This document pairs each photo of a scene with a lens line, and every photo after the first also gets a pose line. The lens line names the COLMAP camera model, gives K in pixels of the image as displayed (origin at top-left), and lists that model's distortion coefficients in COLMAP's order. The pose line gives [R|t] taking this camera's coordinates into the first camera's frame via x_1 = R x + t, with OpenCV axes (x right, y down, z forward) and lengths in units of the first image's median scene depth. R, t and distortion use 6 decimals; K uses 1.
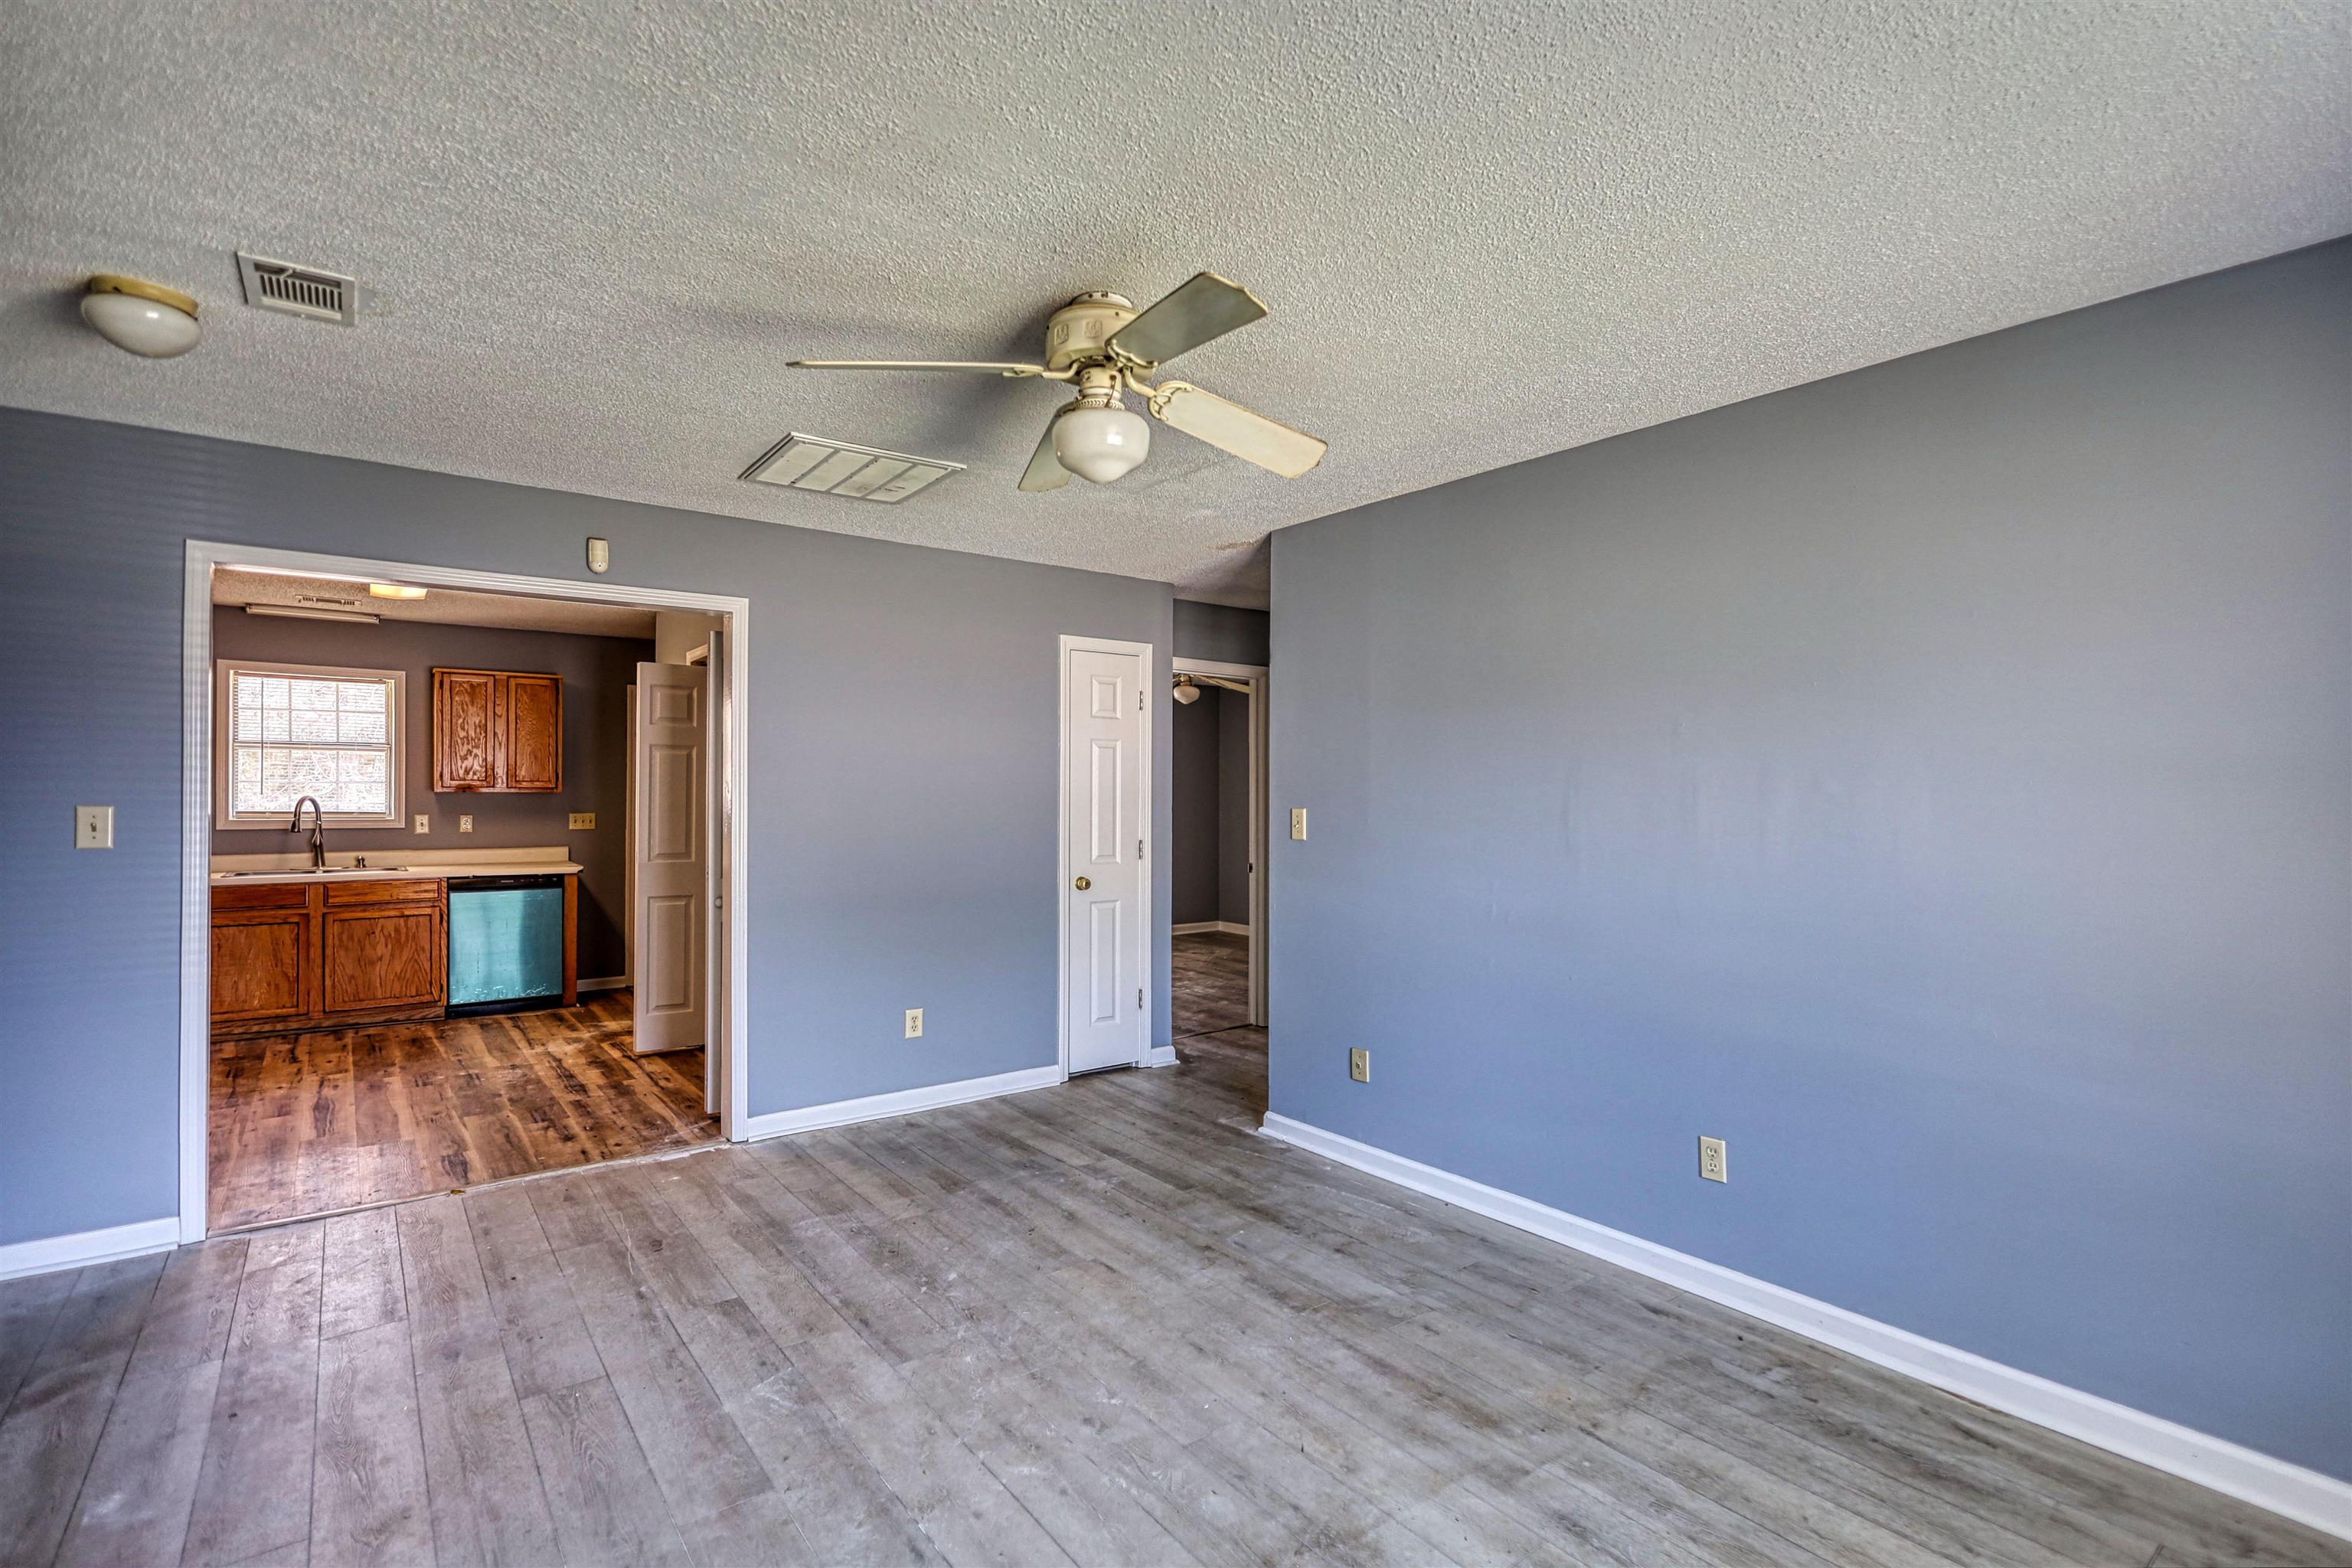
lens RADIAL K [[1084.5, 0, 1170.6], [0, 1084.5, 793.1], [0, 0, 1]] dist [-0.002702, -0.000769]
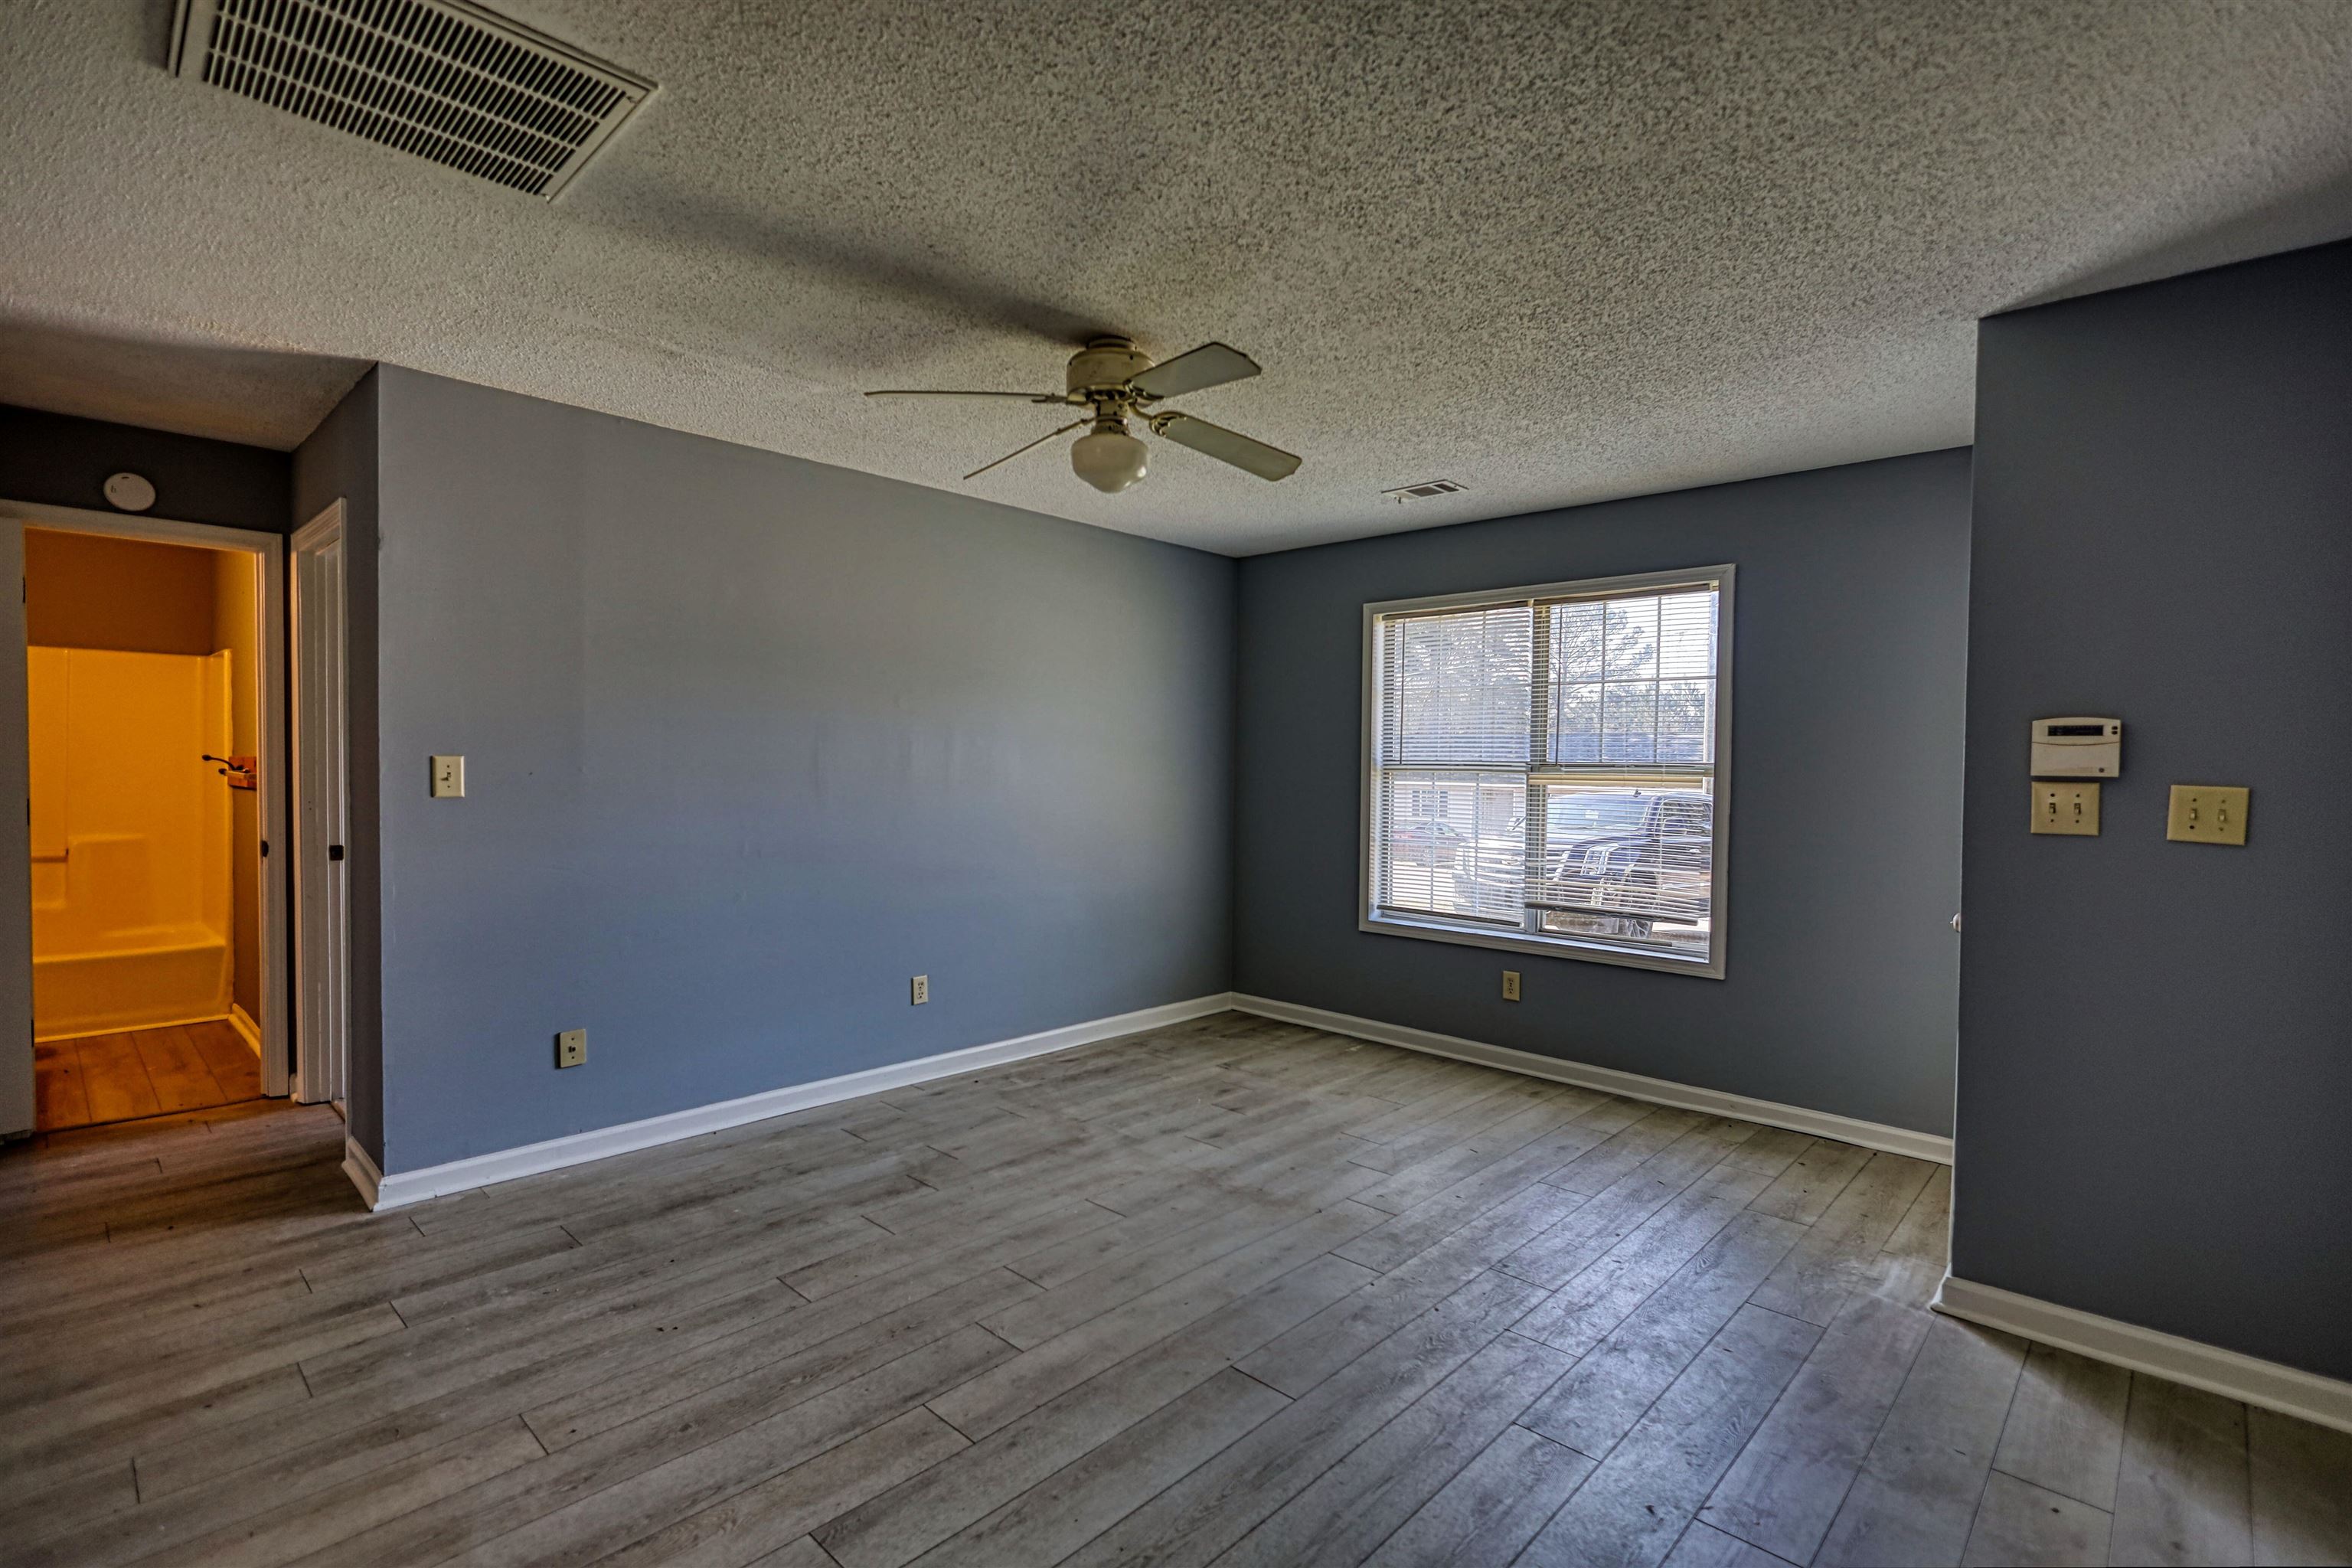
lens RADIAL K [[1084.5, 0, 1170.6], [0, 1084.5, 793.1], [0, 0, 1]] dist [-0.002702, -0.000769]
pose [[-0.152905, -0.032531, 0.987705, -0.913081], [-0.012003, 0.999445, 0.031059, 0.013506], [-0.988168, -0.007106, -0.153211, 0.790579]]
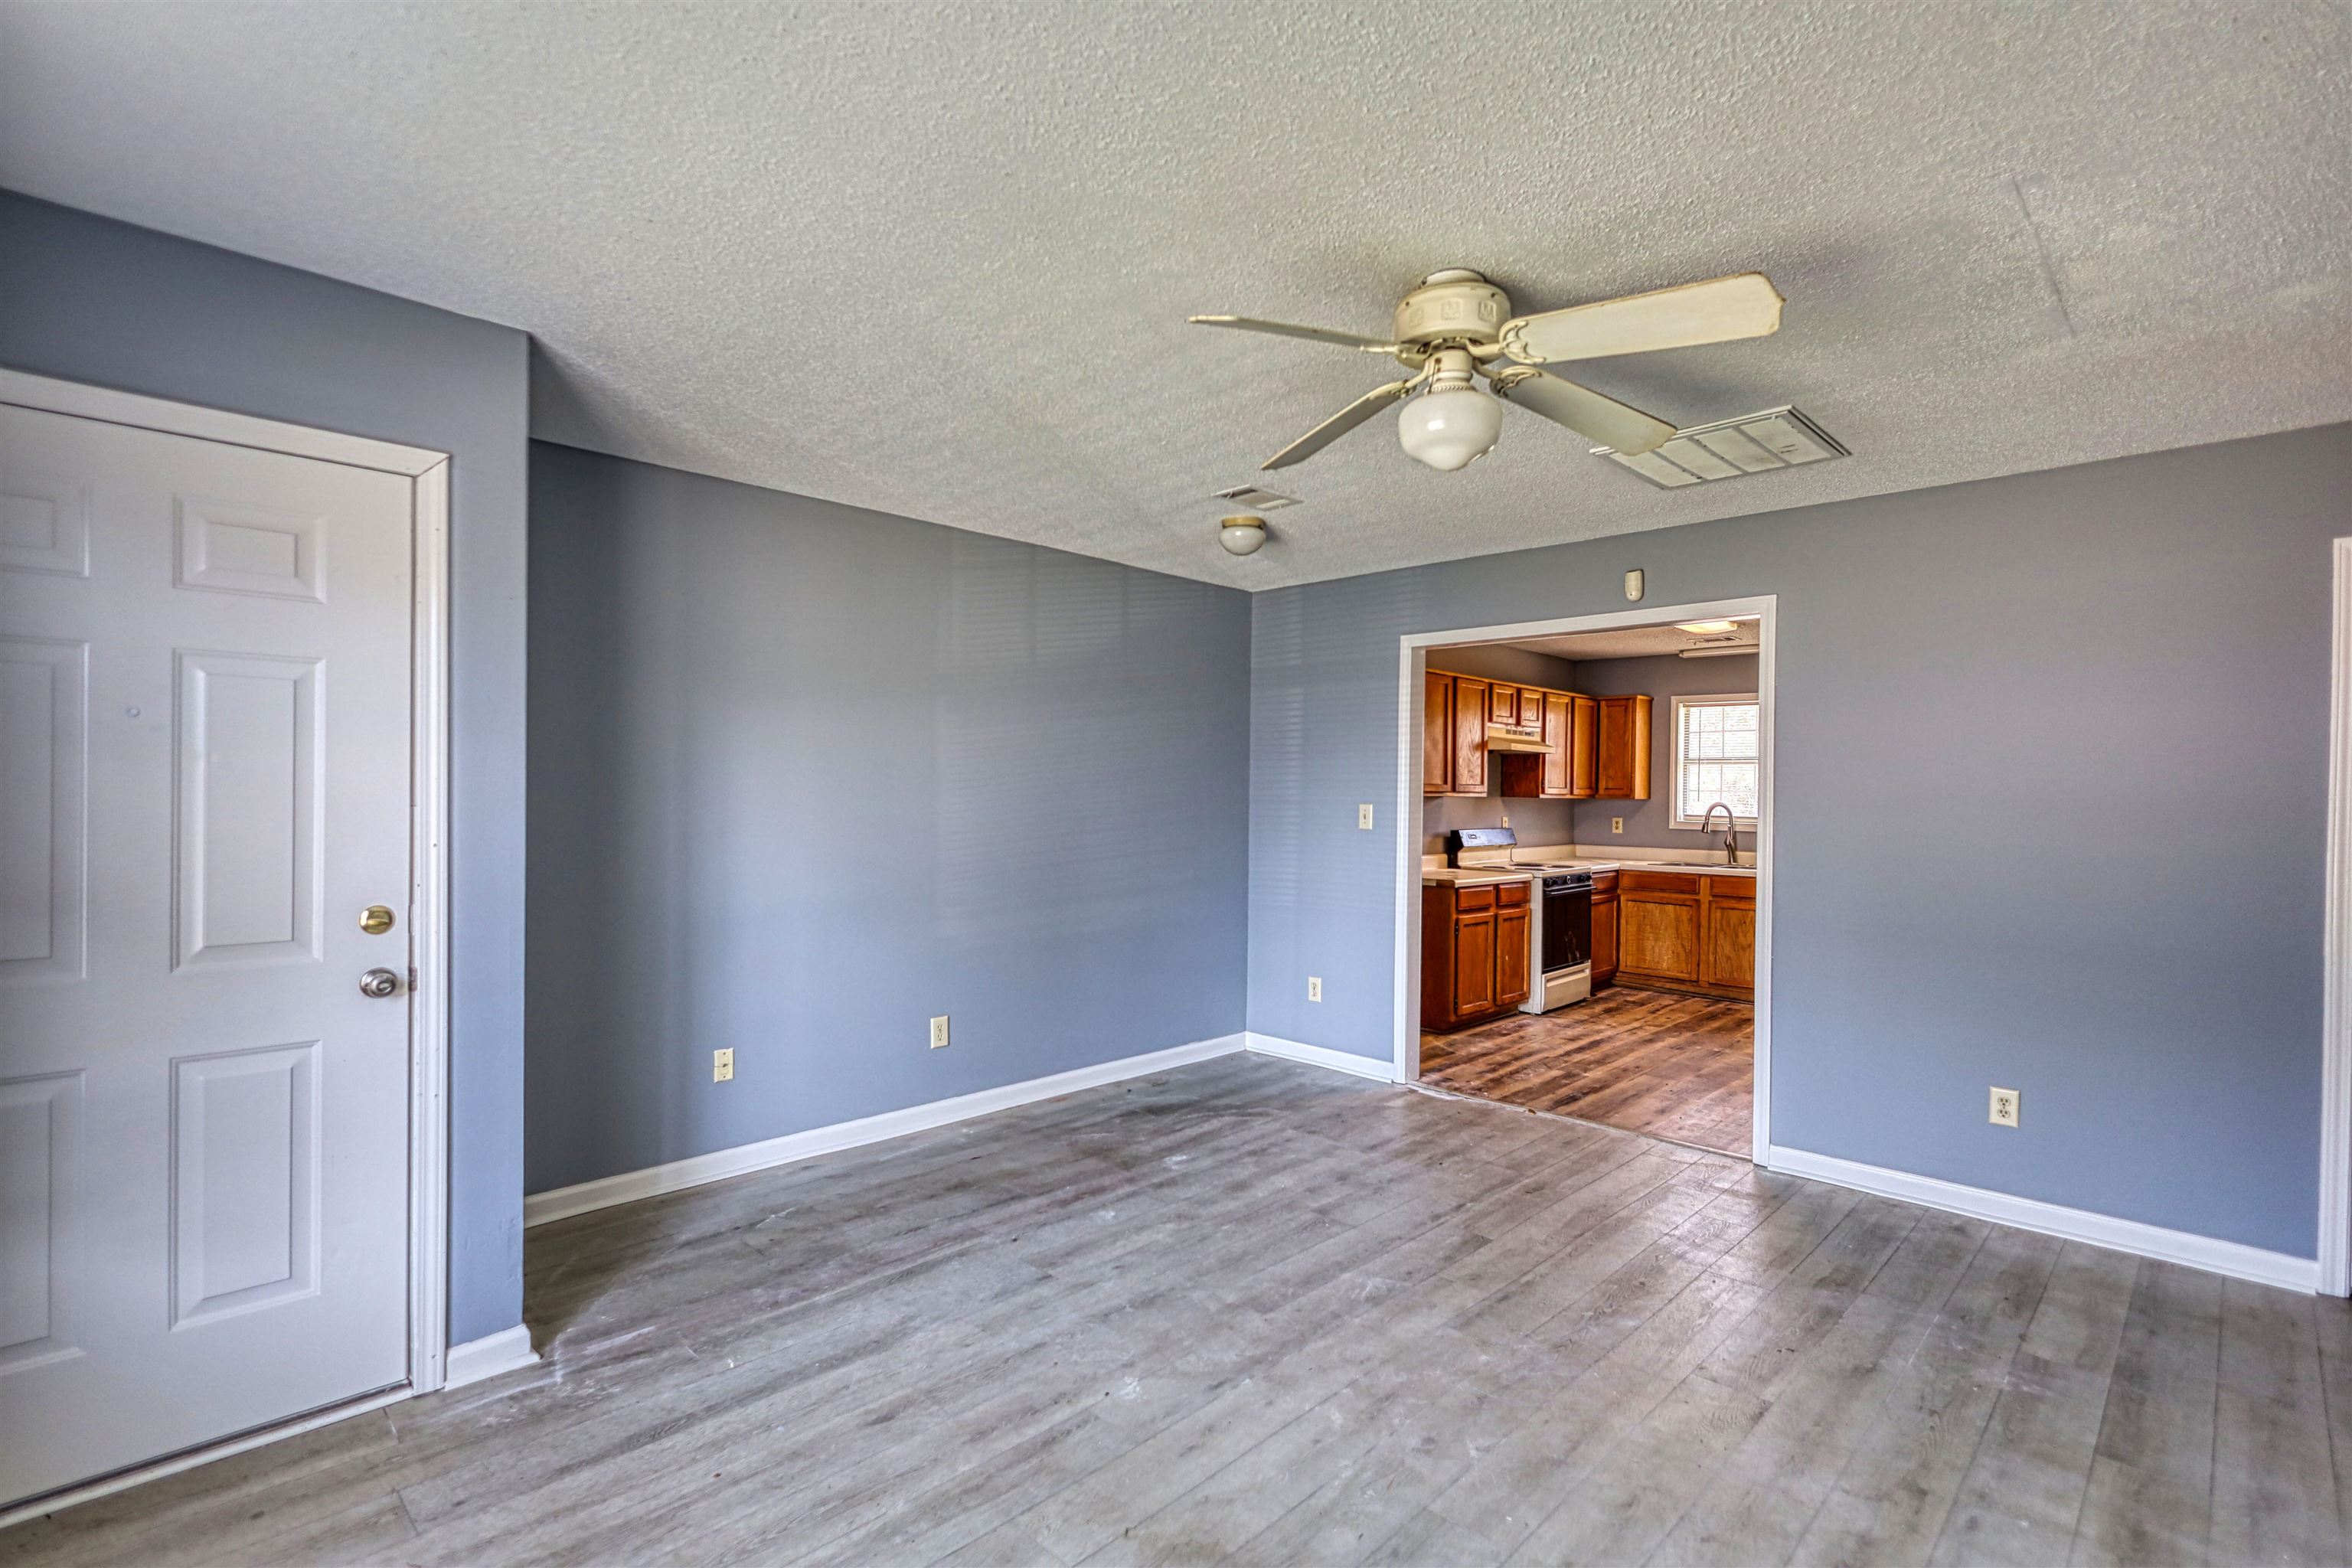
lens RADIAL K [[1084.5, 0, 1170.6], [0, 1084.5, 793.1], [0, 0, 1]] dist [-0.002702, -0.000769]
pose [[0.142711, -0.000868, -0.989764, 0.604158], [-0.011564, 0.999930, -0.002544, 0.003159], [0.989697, 0.011808, 0.142691, 0.443298]]
